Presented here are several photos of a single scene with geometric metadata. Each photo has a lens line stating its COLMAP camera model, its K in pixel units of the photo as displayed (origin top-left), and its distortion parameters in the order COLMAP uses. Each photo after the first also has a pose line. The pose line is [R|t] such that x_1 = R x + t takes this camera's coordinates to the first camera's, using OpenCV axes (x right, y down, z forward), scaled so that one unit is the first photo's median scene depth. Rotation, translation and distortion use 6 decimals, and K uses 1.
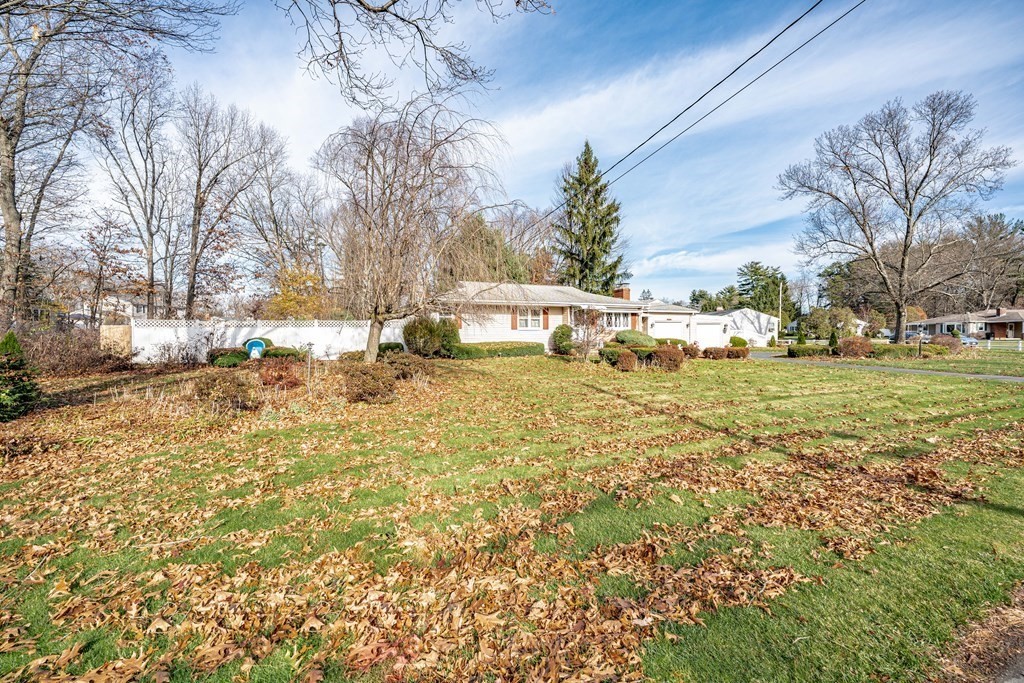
lens RADIAL K [[412.1, 0, 512.3], [0, 412.1, 336.9], [0, 0, 1]] dist [-0.000189, -0.000058]
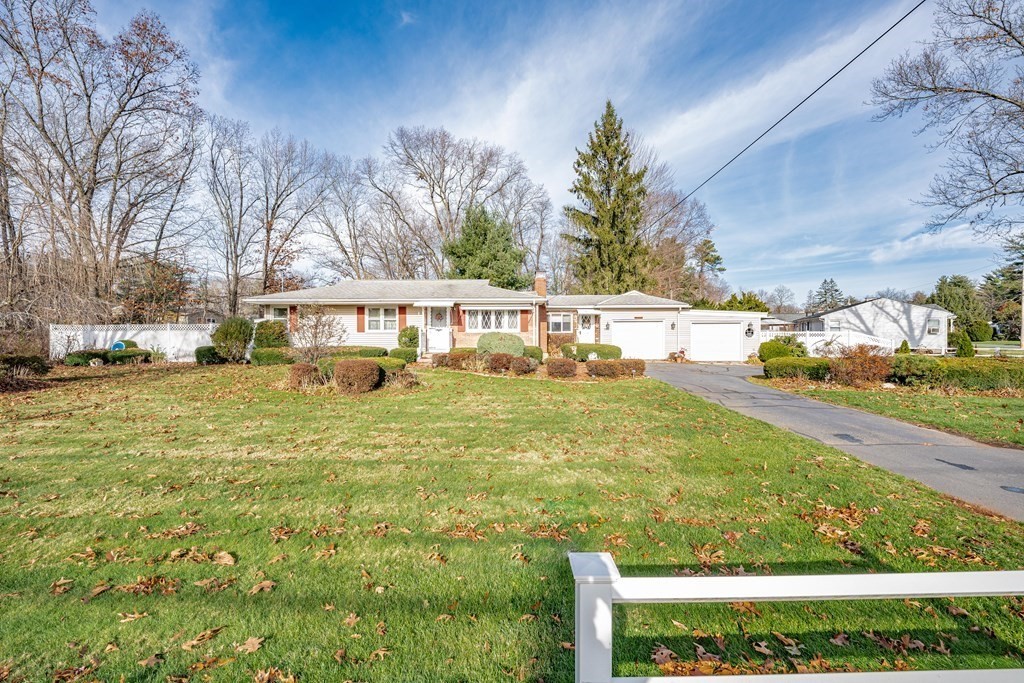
lens RADIAL K [[412.6, 0, 508.7], [0, 412.6, 330.2], [0, 0, 1]] dist [0.002233, 0.000075]
pose [[0.910843, -0.003740, -0.412735, 0.584831], [-0.004843, 0.999793, -0.019748, -0.006149], [0.412724, 0.019986, 0.910637, 0.315643]]
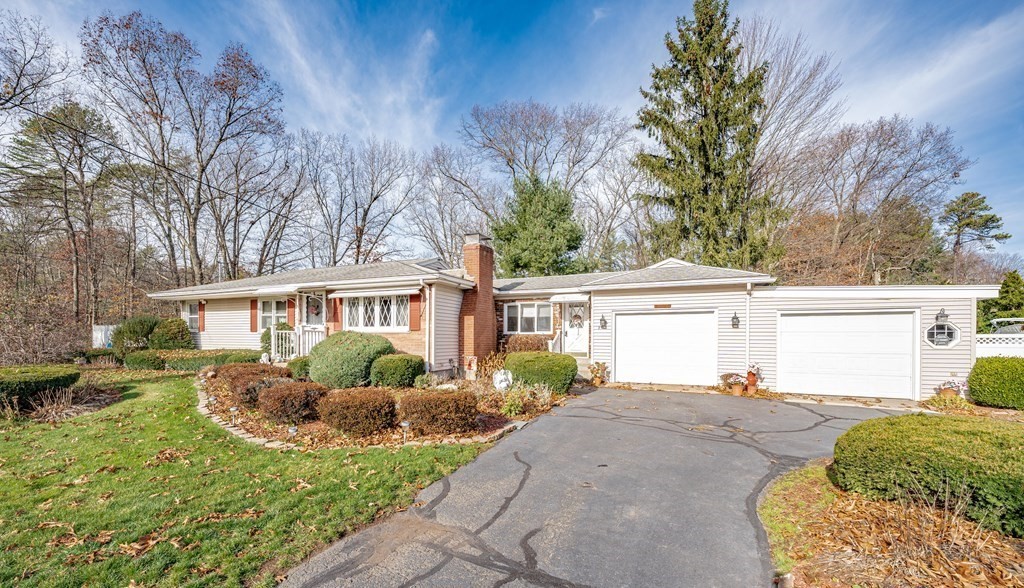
lens RADIAL K [[419.0, 0, 495.5], [0, 419.0, 333.8], [0, 0, 1]] dist [0.001147, 0.000135]
pose [[0.654699, -0.003105, -0.755883, 0.713473], [-0.014607, 0.999753, -0.016759, -0.008873], [0.755749, 0.022013, 0.654492, 0.777364]]
